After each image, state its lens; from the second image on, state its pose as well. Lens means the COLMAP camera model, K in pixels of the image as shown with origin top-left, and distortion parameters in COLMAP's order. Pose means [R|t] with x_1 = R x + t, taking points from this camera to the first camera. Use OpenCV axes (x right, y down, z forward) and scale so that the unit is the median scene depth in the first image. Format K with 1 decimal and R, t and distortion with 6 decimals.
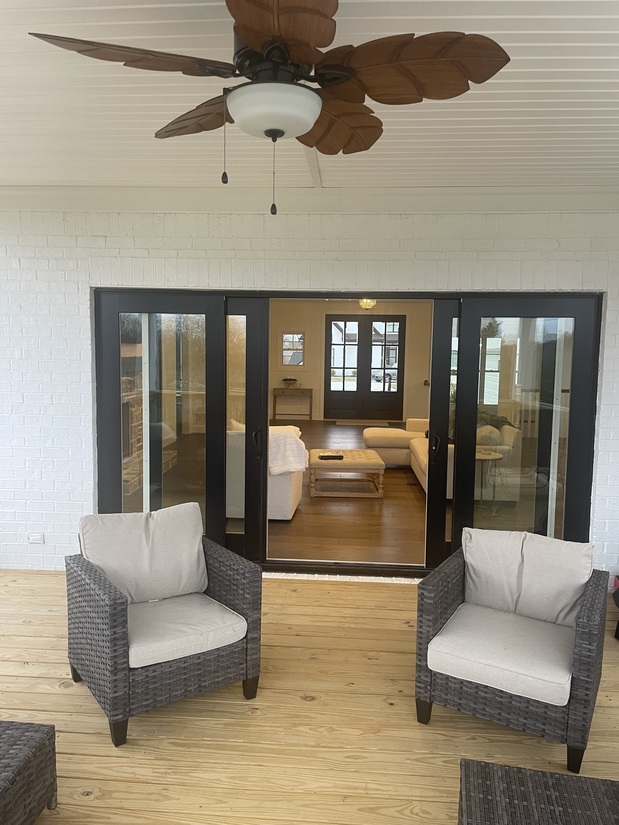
lens RADIAL K [[626.1, 0, 309.5], [0, 626.1, 412.5], [0, 0, 1]] dist [0.104049, -0.141679]
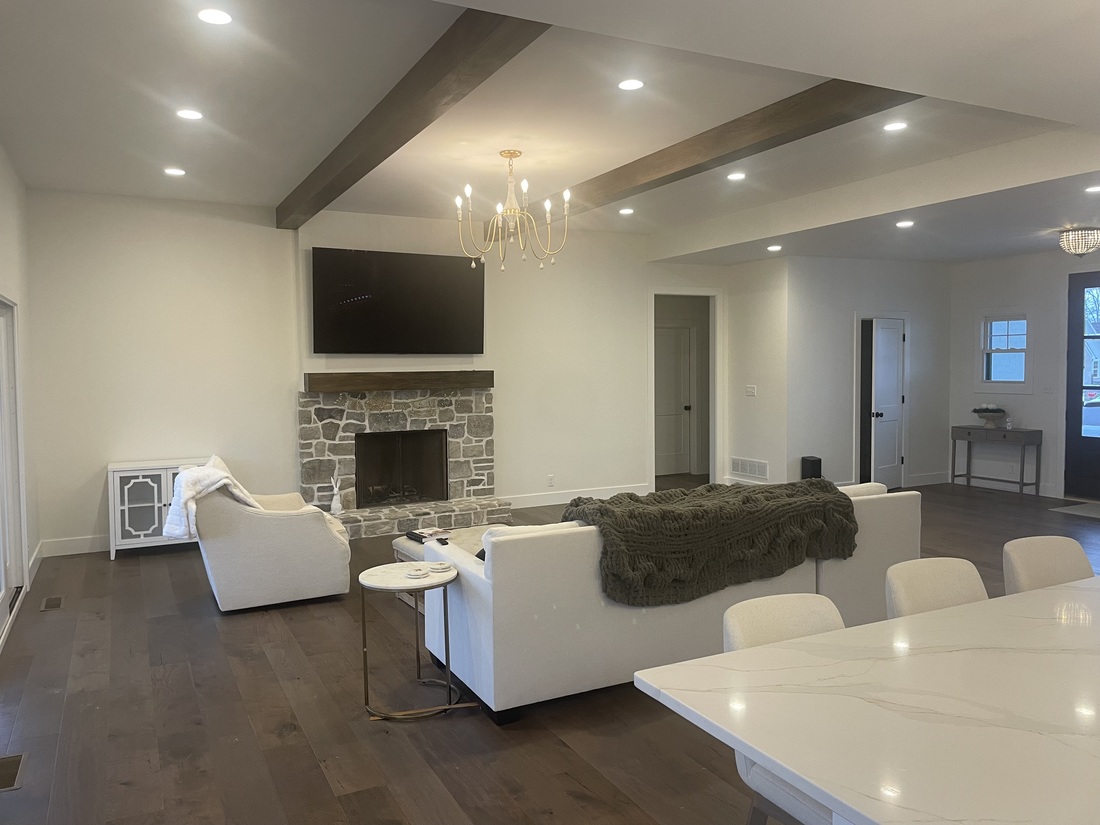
lens RADIAL K [[834.8, 0, 549.8], [0, 834.8, 408.2], [0, 0, 1]] dist [0.104049, -0.141679]
pose [[0.512862, 0.024942, -0.858109, 0.371911], [-0.066881, 0.997701, -0.010973, -0.022752], [0.855862, 0.063019, 0.513351, 0.339468]]
